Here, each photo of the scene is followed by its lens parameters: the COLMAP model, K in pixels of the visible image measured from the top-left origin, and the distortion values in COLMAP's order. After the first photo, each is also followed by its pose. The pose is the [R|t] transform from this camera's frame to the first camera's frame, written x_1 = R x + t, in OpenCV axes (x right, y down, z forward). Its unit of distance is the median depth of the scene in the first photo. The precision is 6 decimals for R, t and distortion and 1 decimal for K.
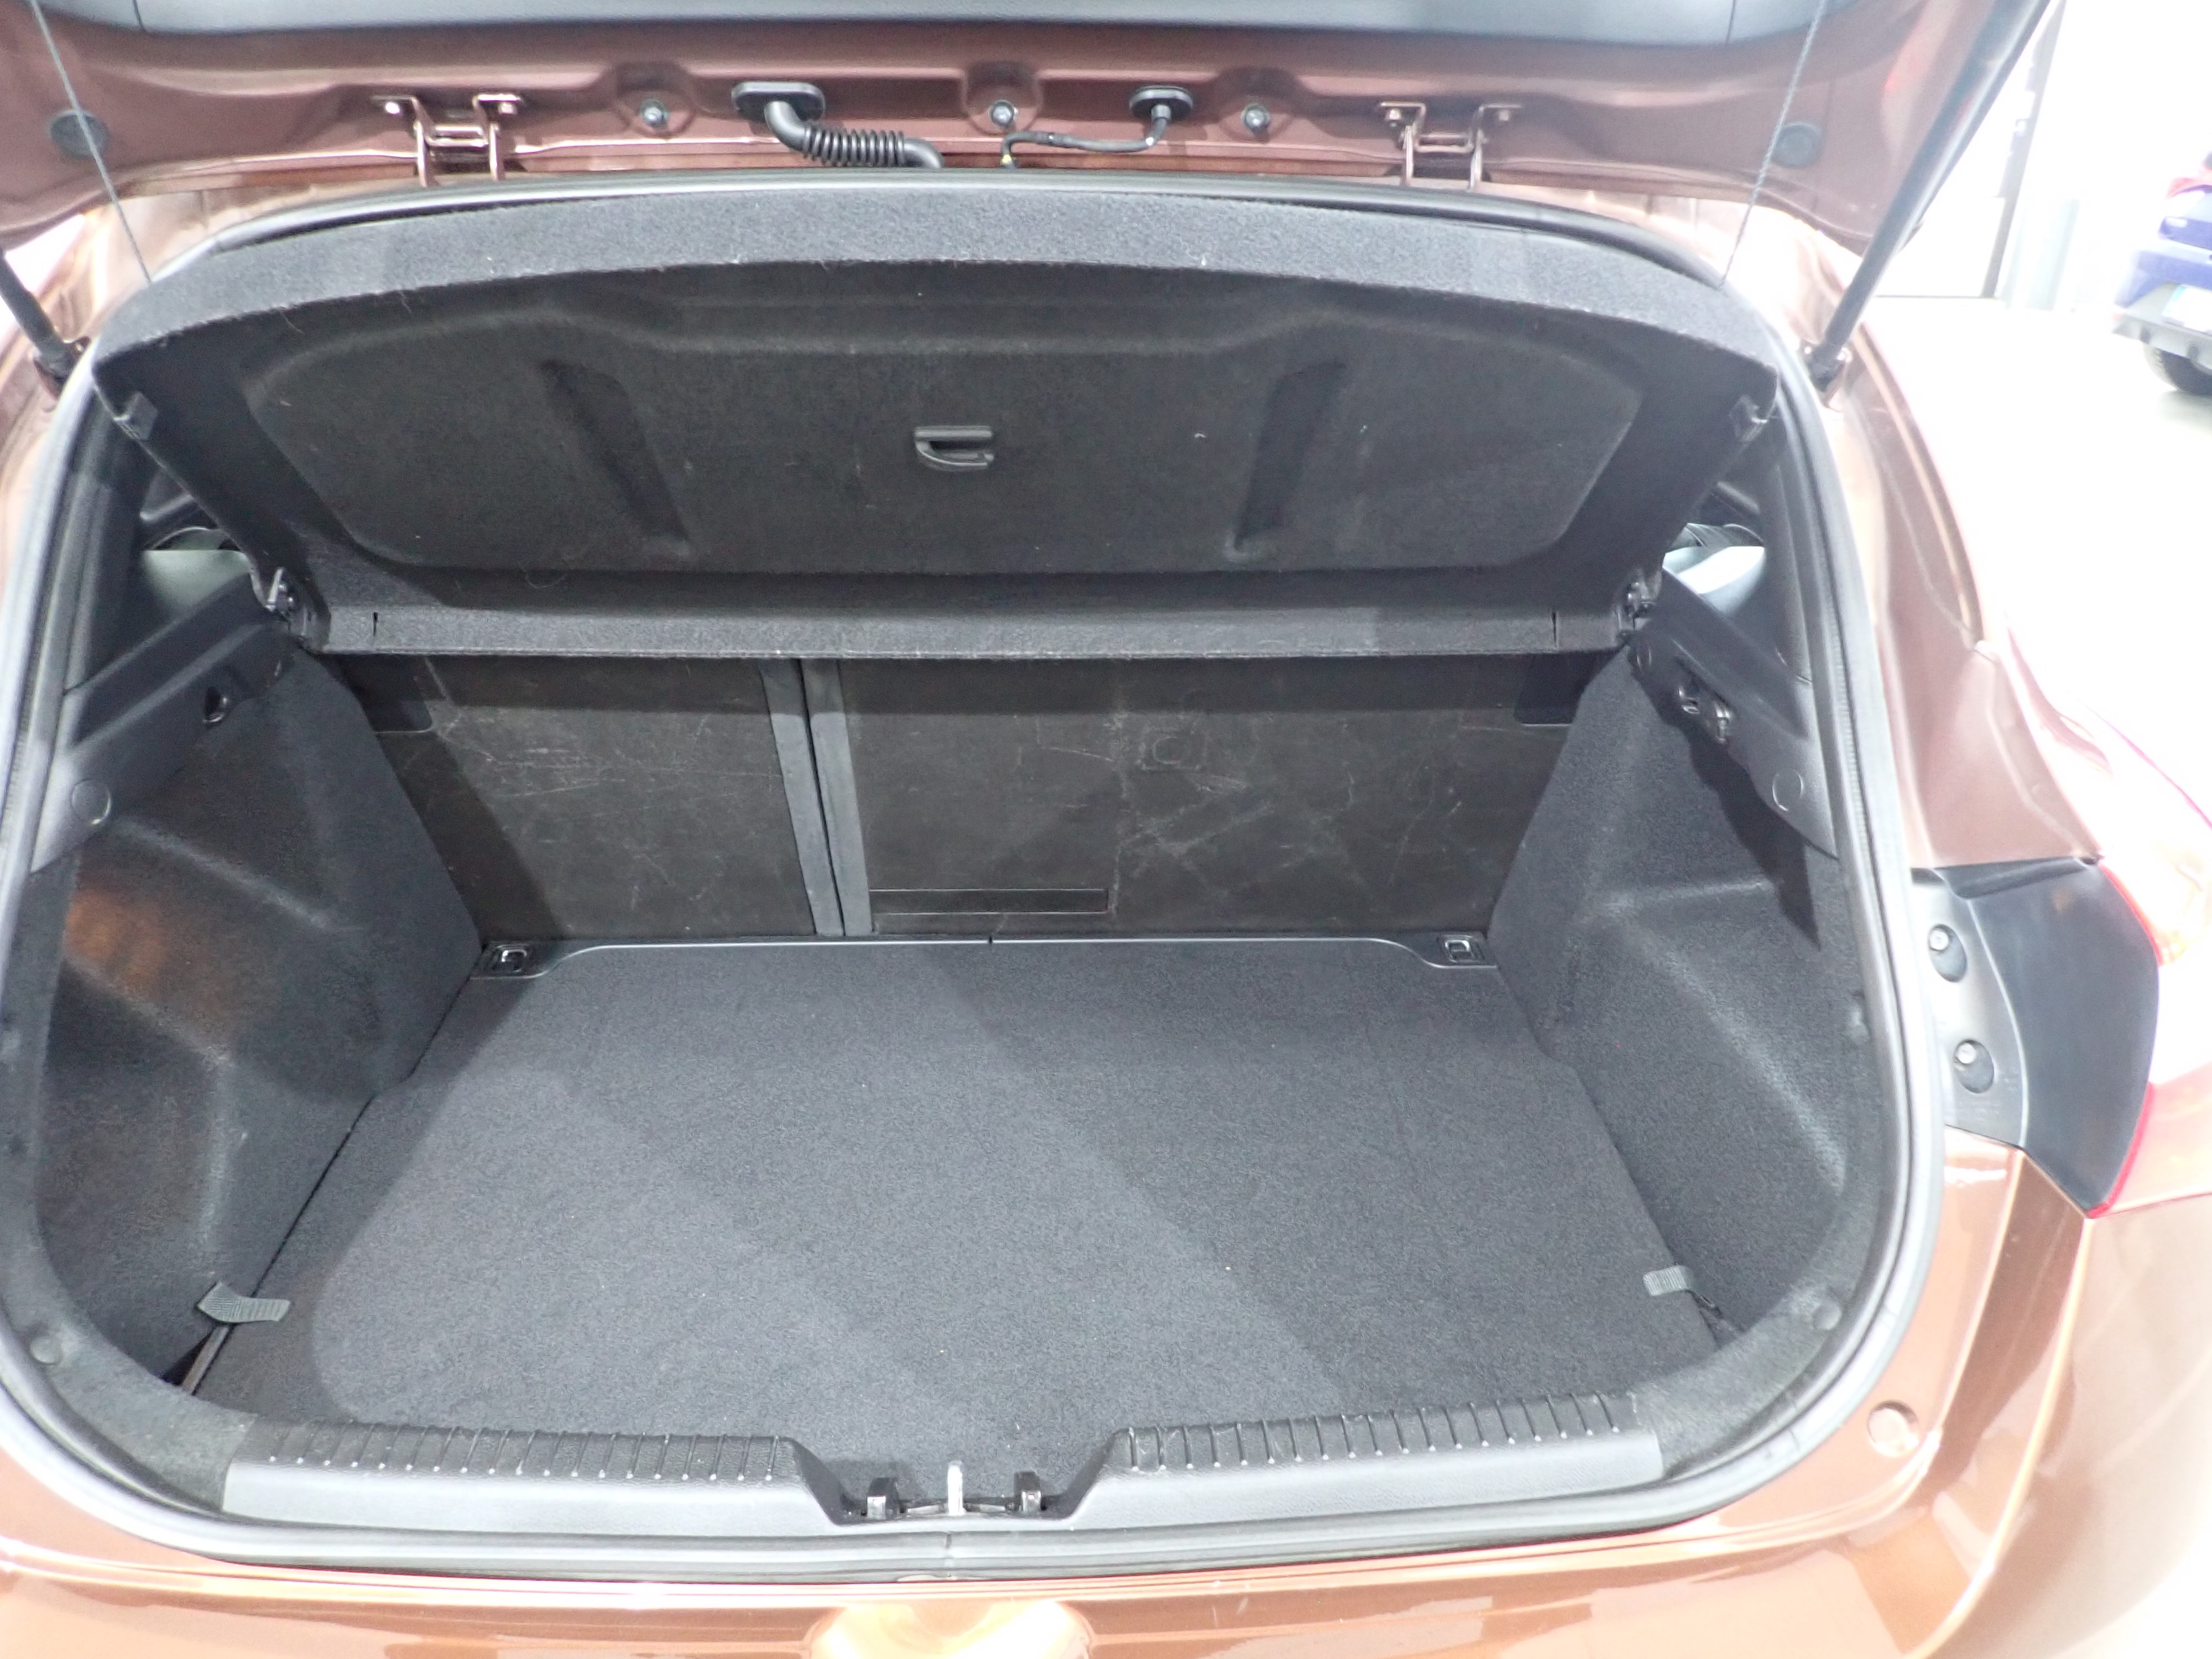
lens RADIAL K [[1607.4, 0, 1114.7], [0, 1607.4, 838.4], [0, 0, 1]] dist [0.000888, -0.015860]
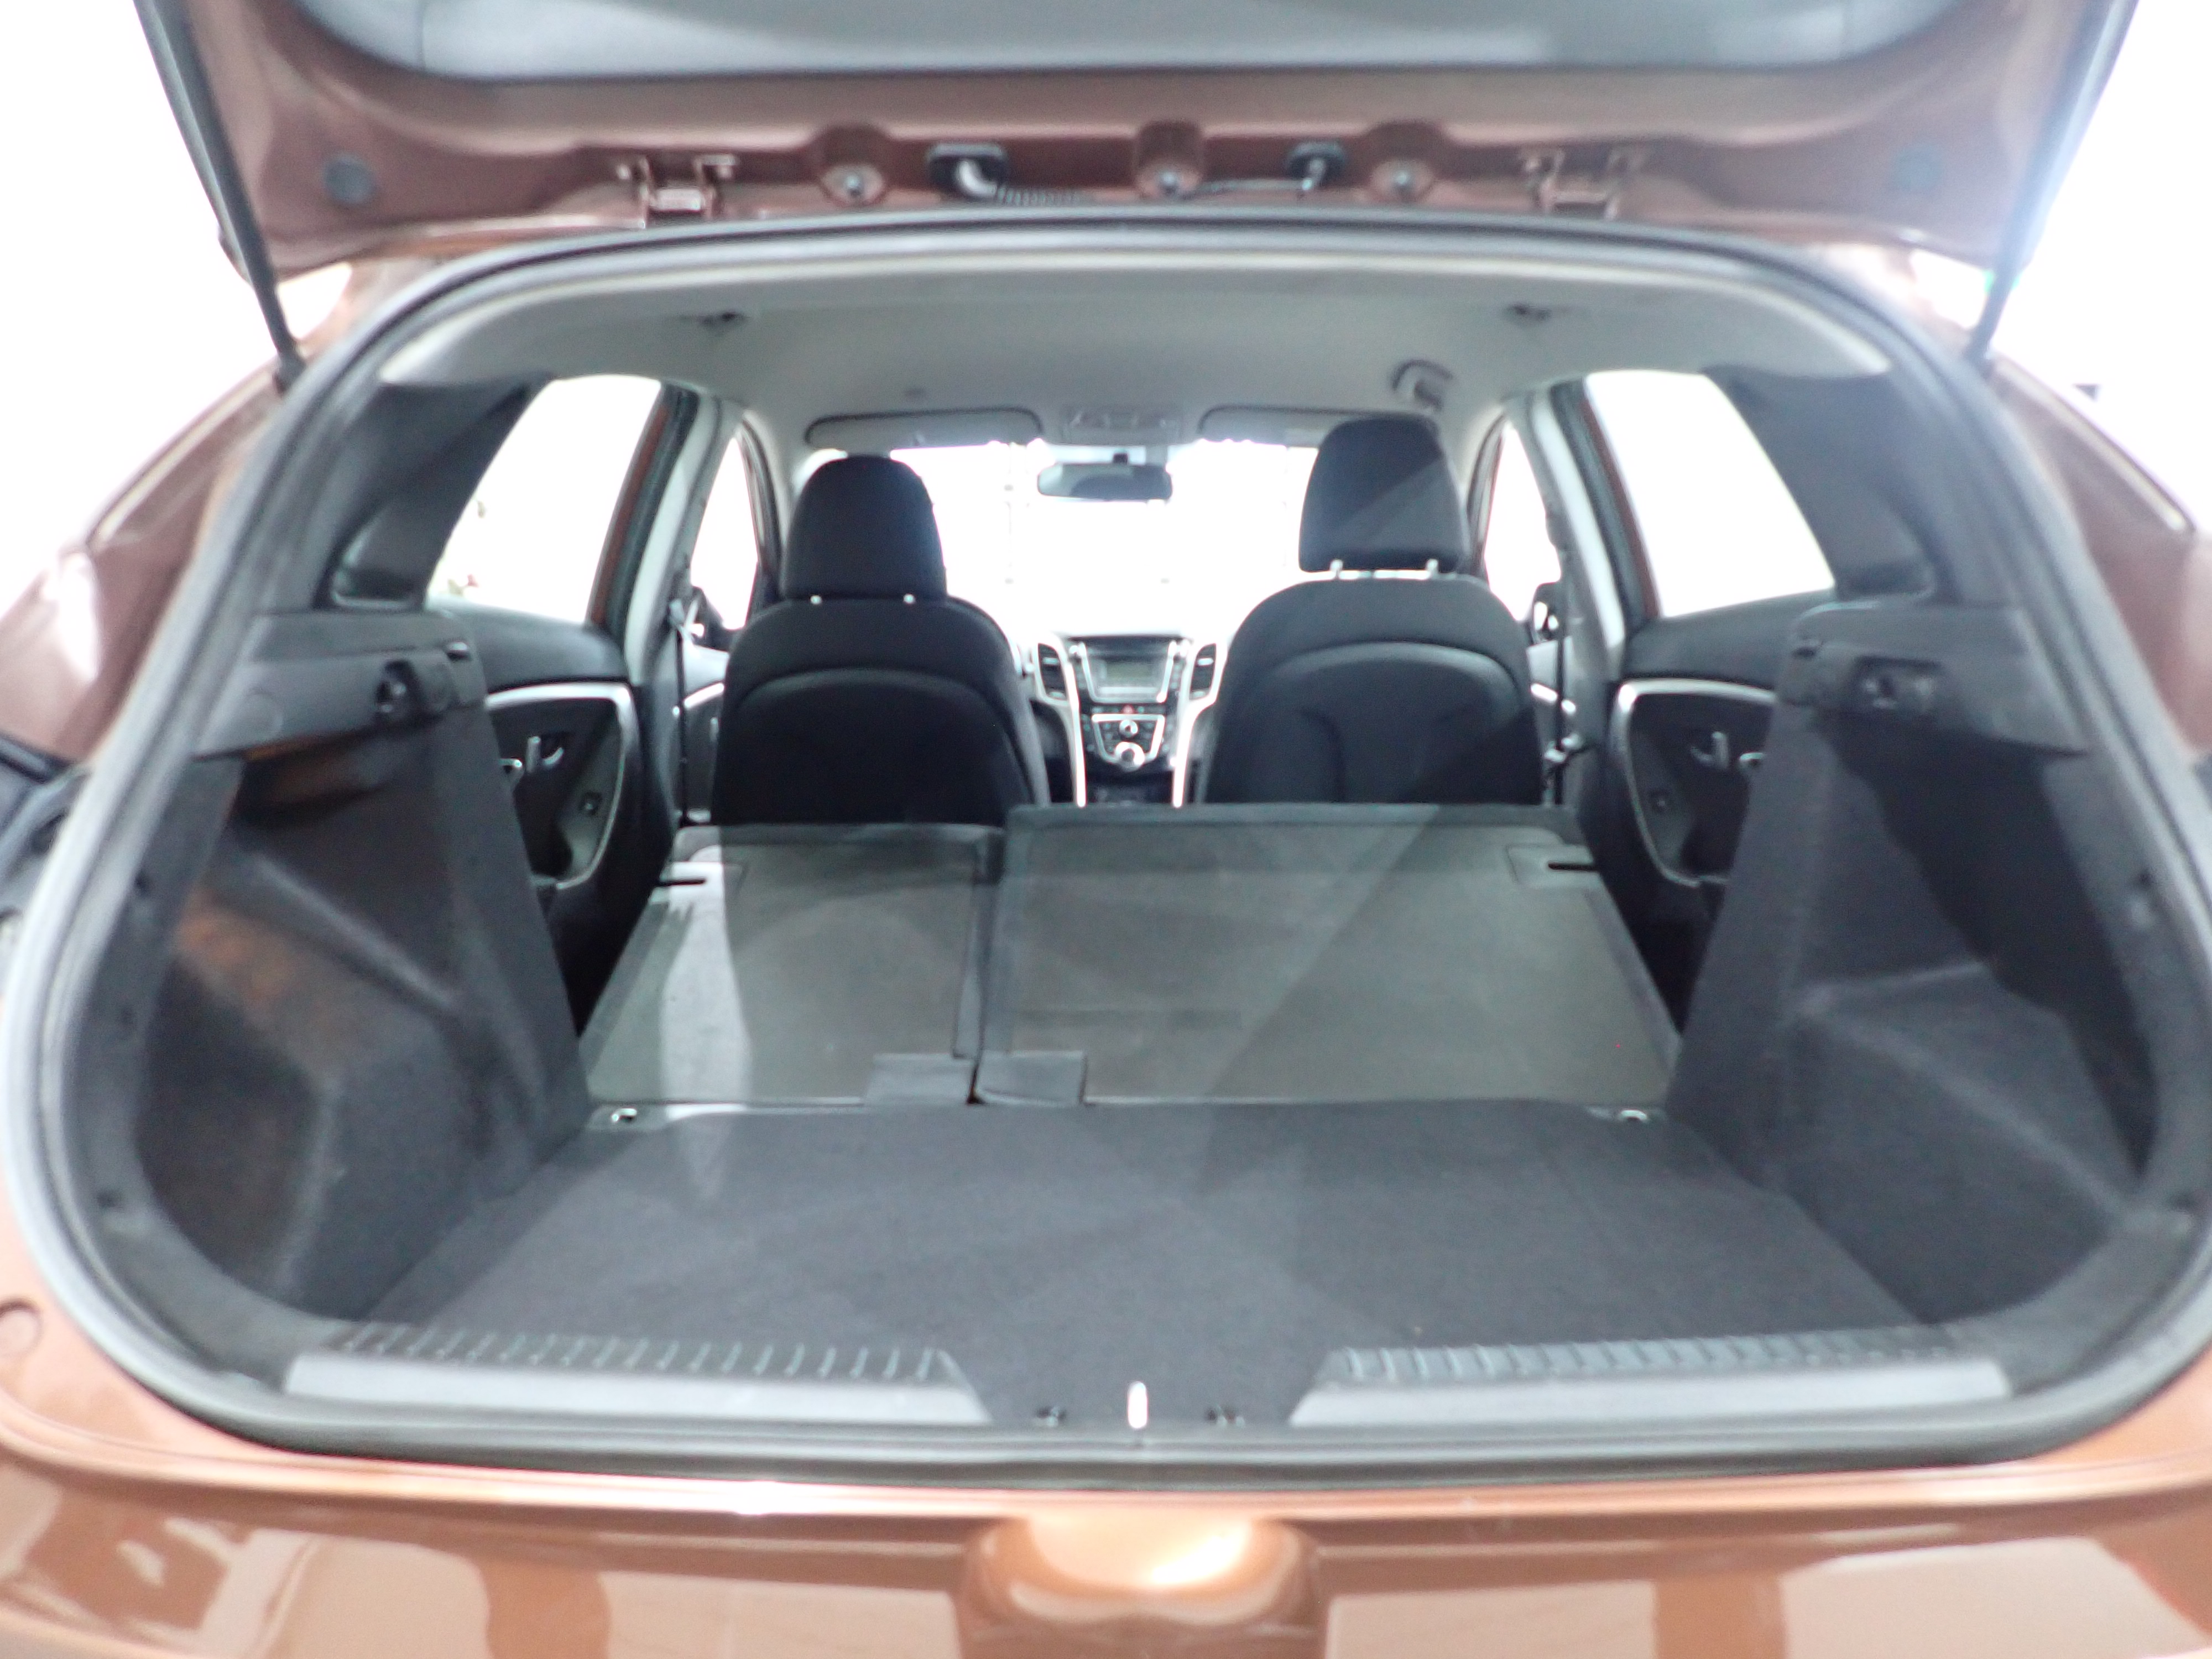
lens RADIAL K [[1607.4, 0, 1107.1], [0, 1607.4, 846.5], [0, 0, 1]] dist [0.000888, -0.015860]
pose [[0.998508, -0.008187, -0.053994, -0.057648], [-0.008768, 0.951834, -0.306488, 0.323382], [0.053903, 0.306504, 0.950342, 0.100115]]
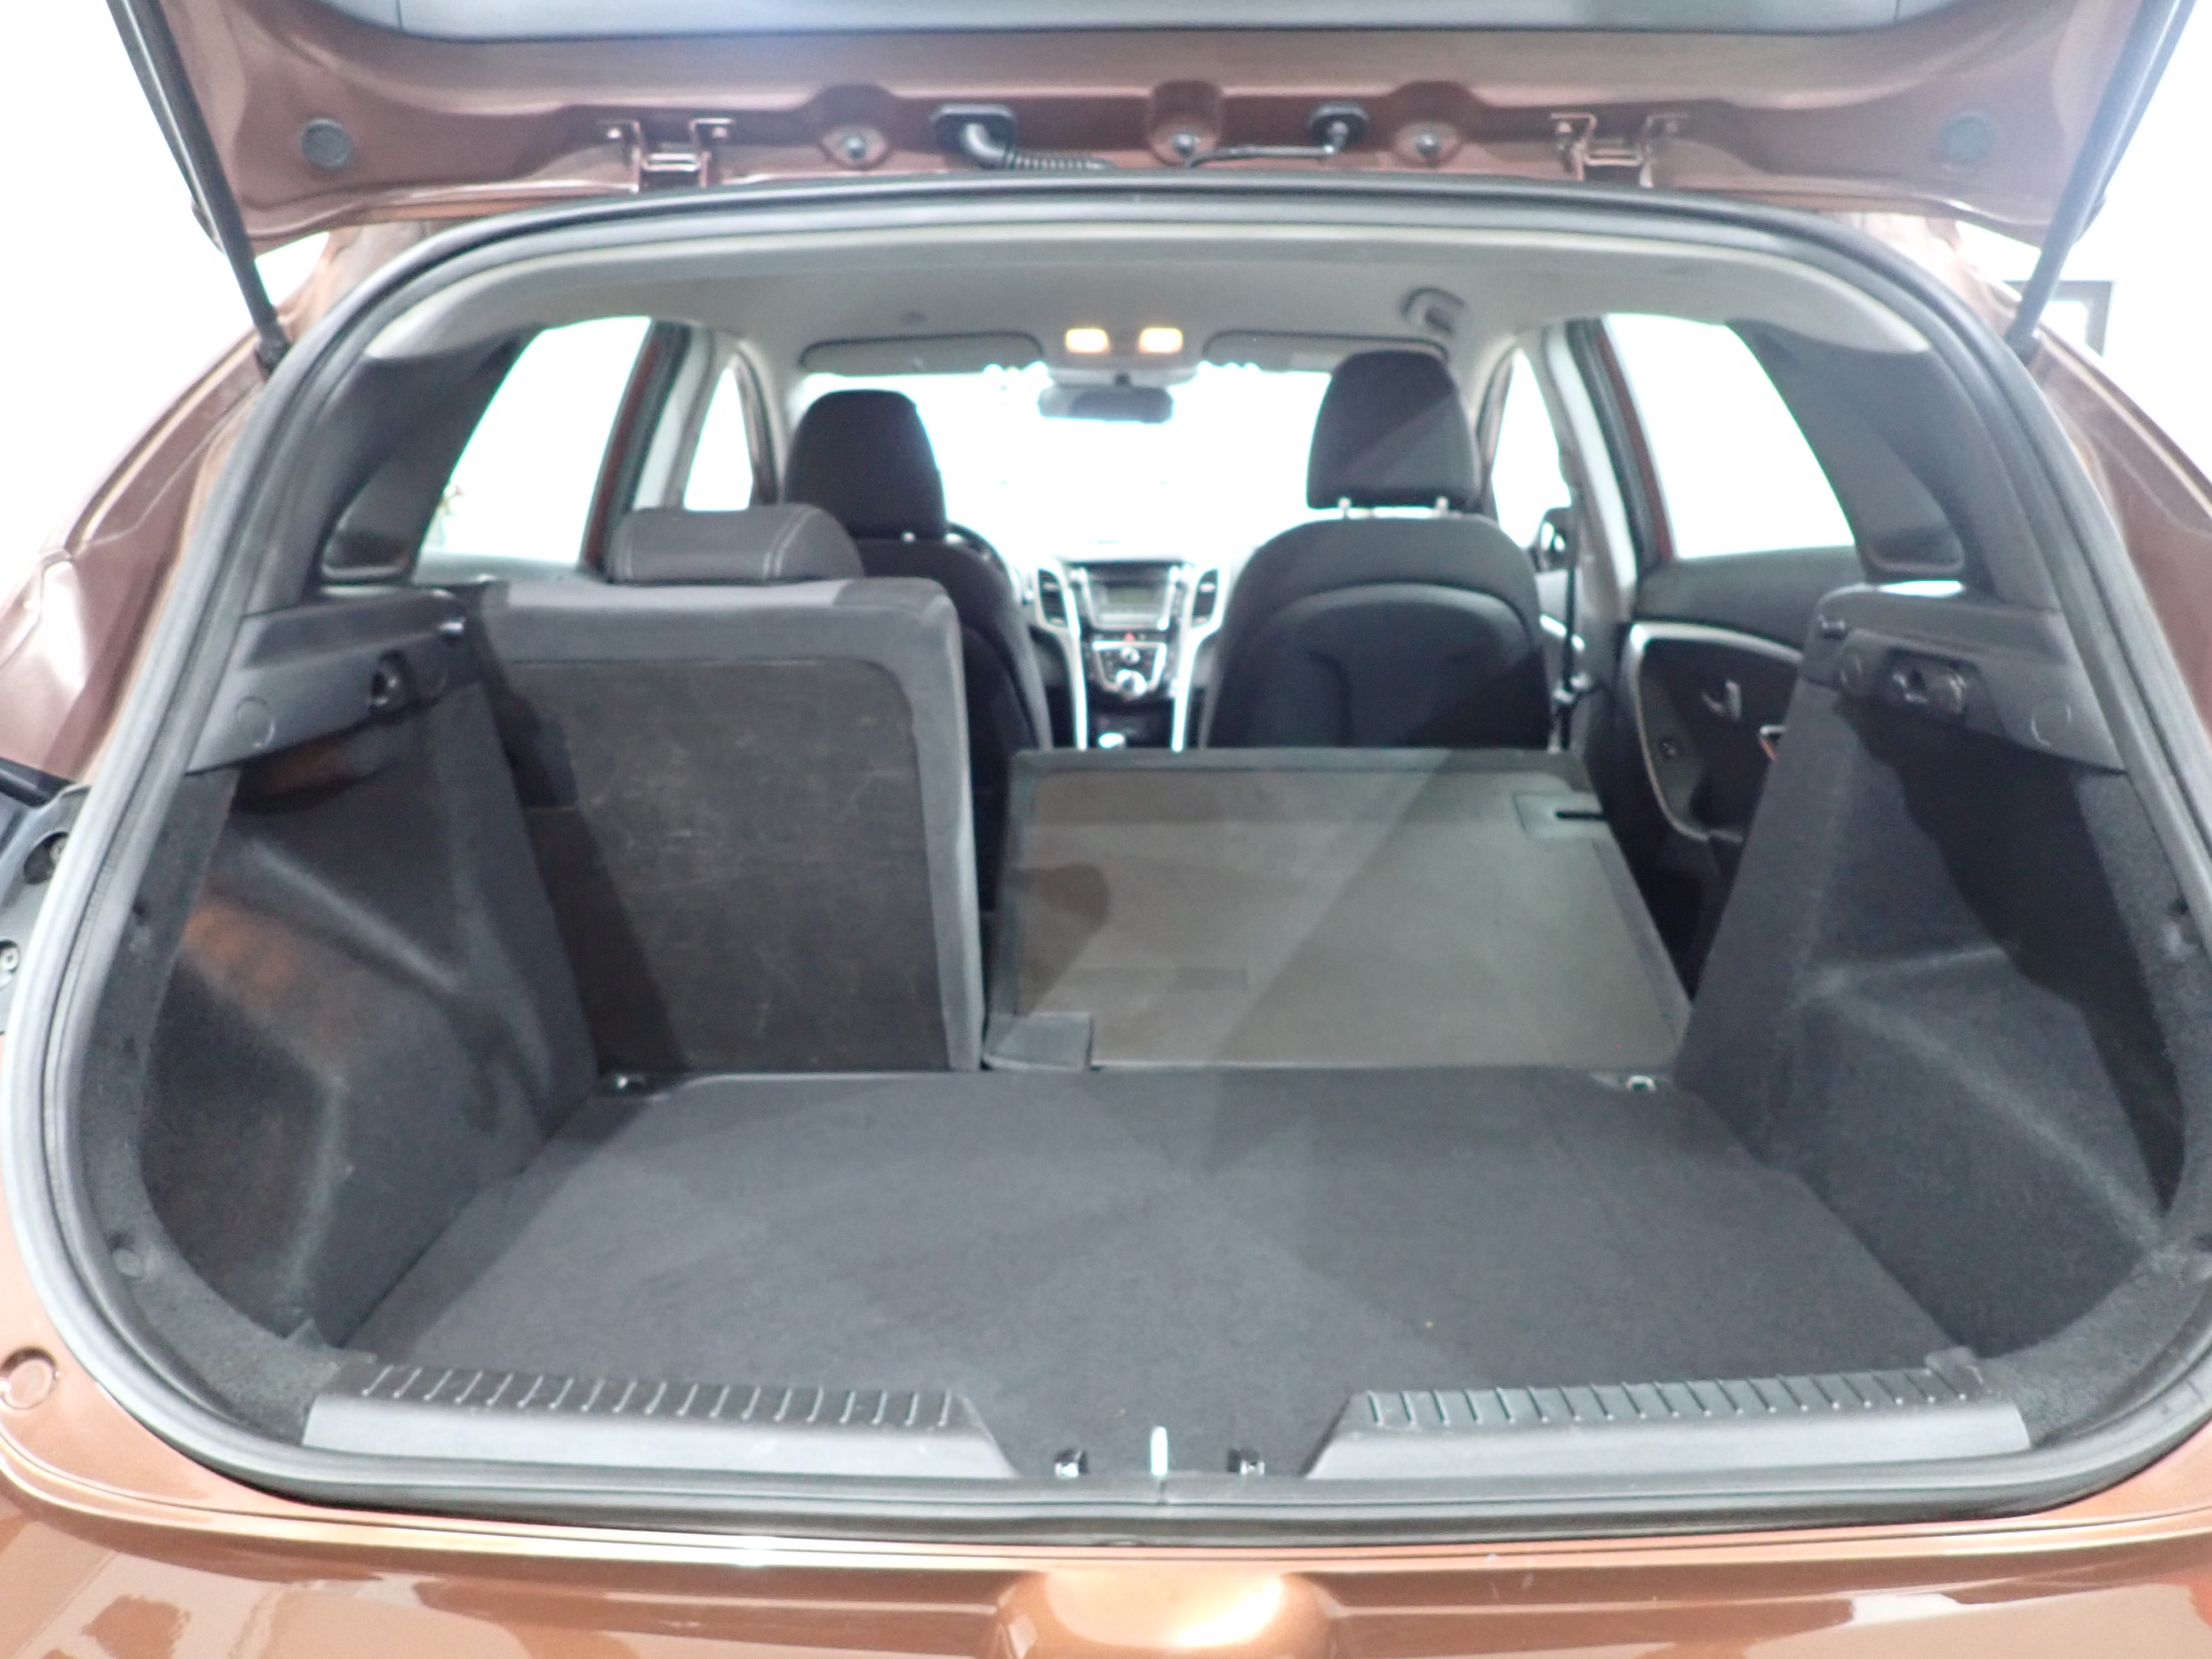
lens RADIAL K [[1607.4, 0, 1107.0], [0, 1607.4, 841.3], [0, 0, 1]] dist [0.000888, -0.015860]
pose [[0.998713, -0.004412, -0.050521, -0.070564], [-0.008125, 0.969416, -0.245288, 0.254573], [0.050058, 0.245383, 0.968133, 0.097644]]
